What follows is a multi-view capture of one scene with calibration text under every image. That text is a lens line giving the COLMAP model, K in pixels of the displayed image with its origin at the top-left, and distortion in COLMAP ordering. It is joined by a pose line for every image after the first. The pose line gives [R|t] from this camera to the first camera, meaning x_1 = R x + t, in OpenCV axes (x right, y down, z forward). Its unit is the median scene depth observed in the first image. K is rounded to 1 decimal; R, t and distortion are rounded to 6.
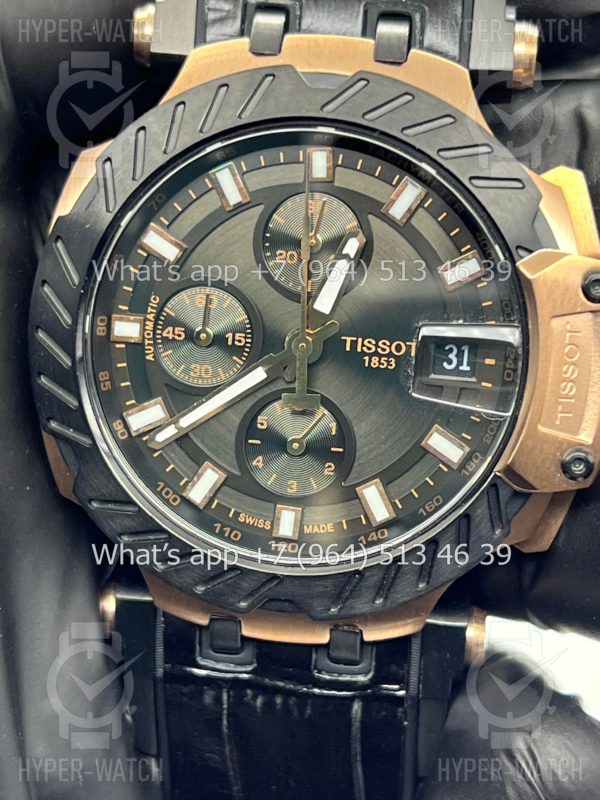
lens RADIAL K [[1843.8, 0, 297.7], [0, 1843.8, 403.9], [0, 0, 1]] dist [0.178051, 0.000000]
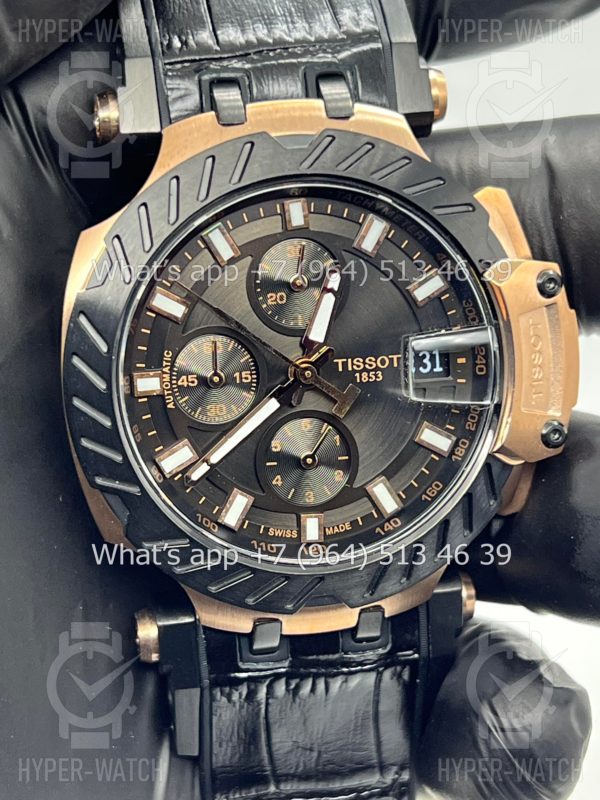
lens RADIAL K [[1843.8, 0, 297.4], [0, 1843.8, 420.2], [0, 0, 1]] dist [0.178051, 0.000000]
pose [[0.948547, -0.168318, 0.268195, -0.310486], [0.163819, 0.985710, 0.039237, -0.048183], [-0.270967, 0.006717, 0.962565, -0.094438]]
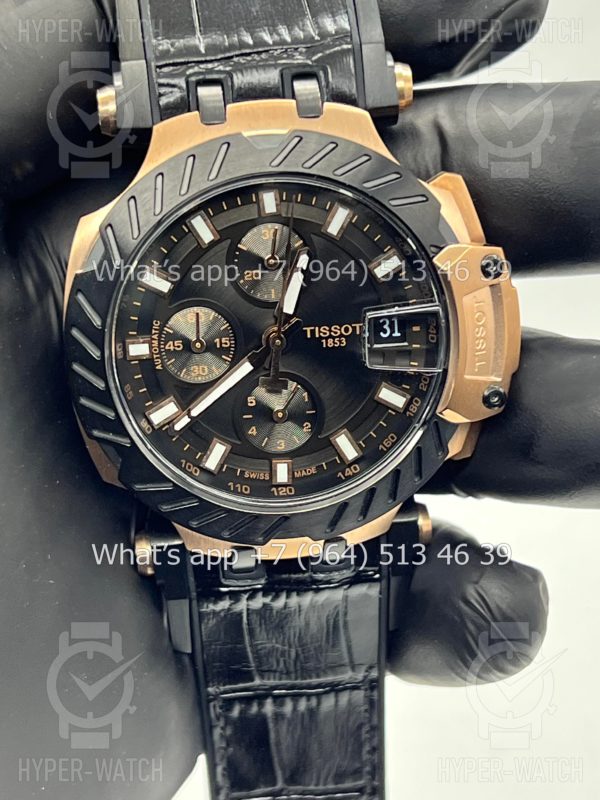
lens RADIAL K [[1843.8, 0, 297.7], [0, 1843.8, 397.7], [0, 0, 1]] dist [0.178051, 0.000000]
pose [[0.970429, -0.174679, 0.166599, -0.206298], [0.150134, 0.977208, 0.150082, -0.185029], [-0.189018, -0.120632, 0.974536, -0.280422]]
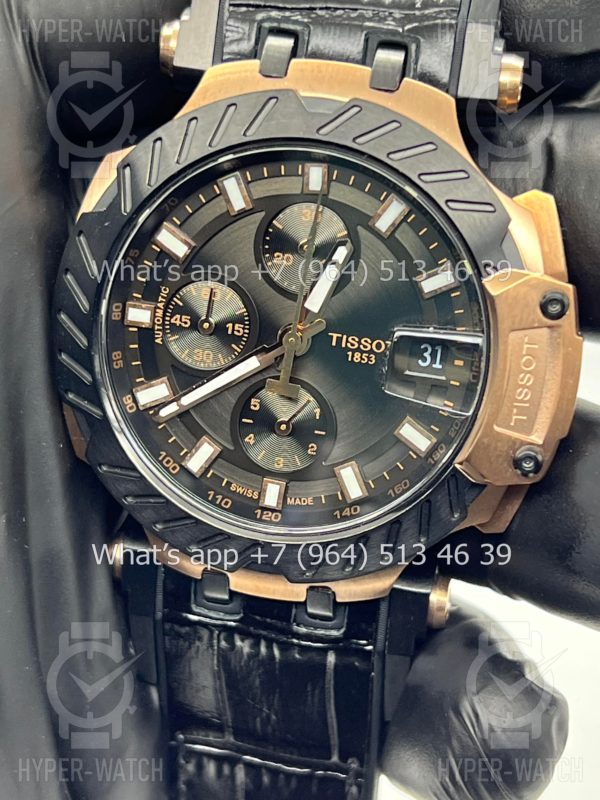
lens RADIAL K [[1843.8, 0, 300.6], [0, 1843.8, 399.9], [0, 0, 1]] dist [0.178051, 0.000000]
pose [[0.996613, 0.056710, -0.059546, 0.075708], [-0.052764, 0.996433, 0.065865, -0.068688], [0.063069, -0.062500, 0.996050, -0.117820]]
